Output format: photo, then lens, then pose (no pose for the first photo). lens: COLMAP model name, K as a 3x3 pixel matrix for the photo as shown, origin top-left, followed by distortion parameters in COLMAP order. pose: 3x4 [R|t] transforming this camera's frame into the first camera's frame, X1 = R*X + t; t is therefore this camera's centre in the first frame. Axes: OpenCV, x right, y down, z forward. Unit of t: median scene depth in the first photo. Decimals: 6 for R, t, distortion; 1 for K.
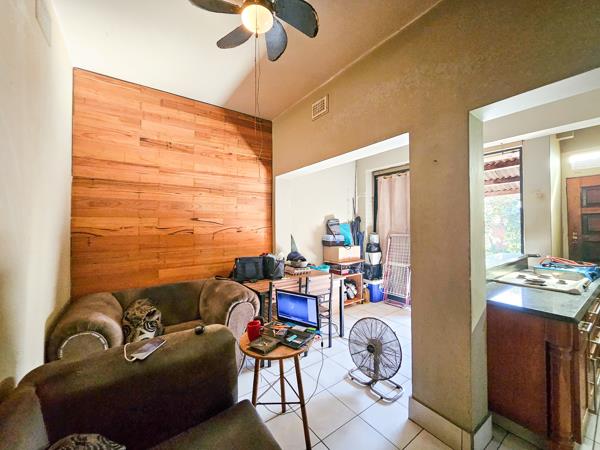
lens RADIAL K [[245.0, 0, 299.9], [0, 245.0, 223.2], [0, 0, 1]] dist [-0.006499, 0.002724]
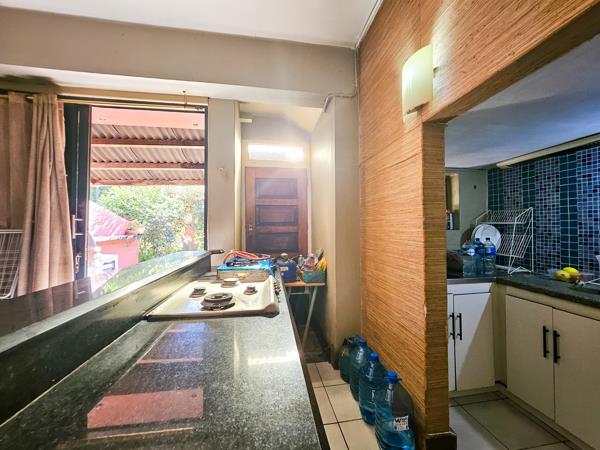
lens RADIAL K [[245.0, 0, 305.4], [0, 245.0, 222.8], [0, 0, 1]] dist [-0.006499, 0.002724]
pose [[0.446816, 0.022050, 0.894354, 0.422318], [-0.008393, 0.999756, -0.020456, 0.060022], [-0.894586, 0.001634, 0.446892, 0.439643]]
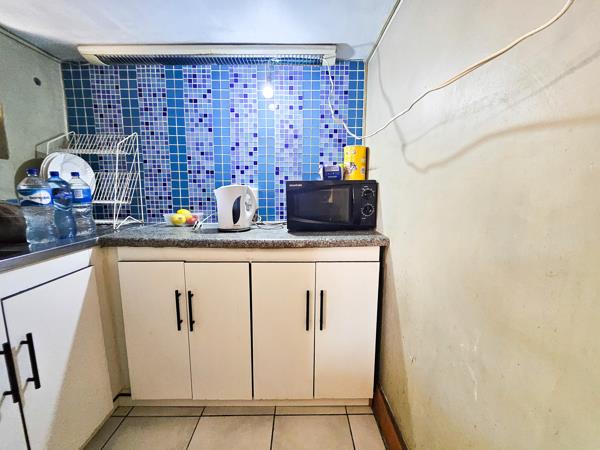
lens RADIAL K [[245.0, 0, 301.6], [0, 245.0, 221.4], [0, 0, 1]] dist [-0.006499, 0.002724]
pose [[-0.810603, -0.072209, 0.581127, 0.735379], [-0.002121, 0.992724, 0.120393, 0.112404], [-0.585592, 0.096358, -0.804858, 0.398119]]
